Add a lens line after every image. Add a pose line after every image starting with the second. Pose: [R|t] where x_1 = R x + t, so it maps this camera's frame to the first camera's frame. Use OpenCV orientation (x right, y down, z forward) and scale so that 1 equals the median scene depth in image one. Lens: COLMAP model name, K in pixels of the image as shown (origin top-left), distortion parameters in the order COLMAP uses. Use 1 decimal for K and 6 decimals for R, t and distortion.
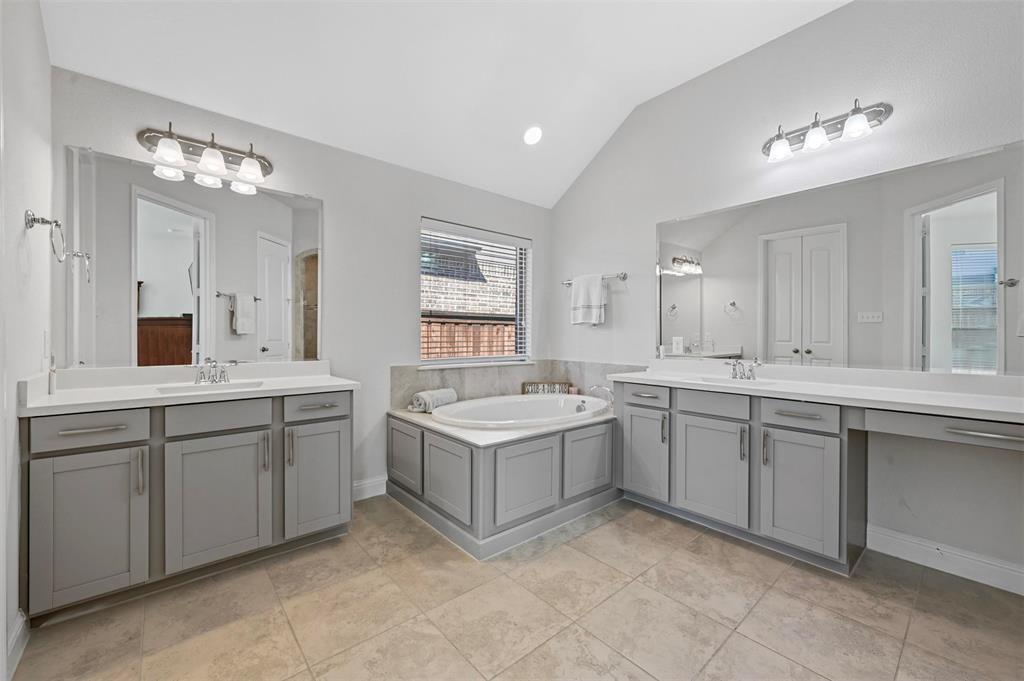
lens RADIAL K [[409.6, 0, 509.6], [0, 409.6, 340.3], [0, 0, 1]] dist [-0.002102, 0.002490]
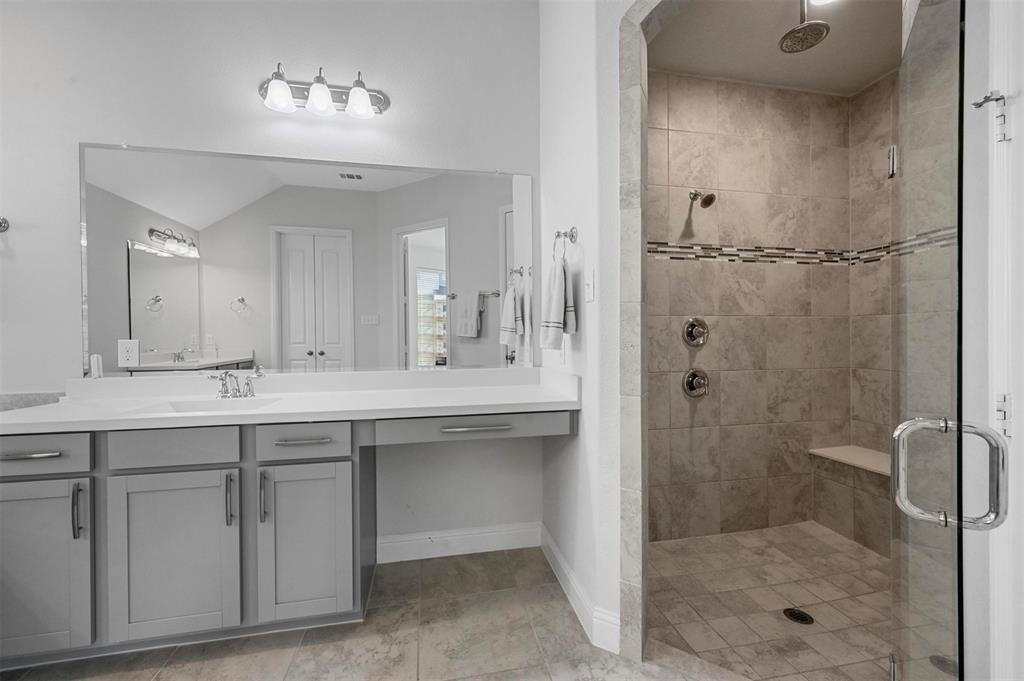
lens RADIAL K [[409.6, 0, 509.6], [0, 409.6, 340.3], [0, 0, 1]] dist [-0.002102, 0.002490]
pose [[0.492610, -0.012549, 0.870160, 0.214110], [0.016734, 0.999848, 0.004946, -0.001135], [-0.870089, 0.012125, 0.492745, 0.269958]]
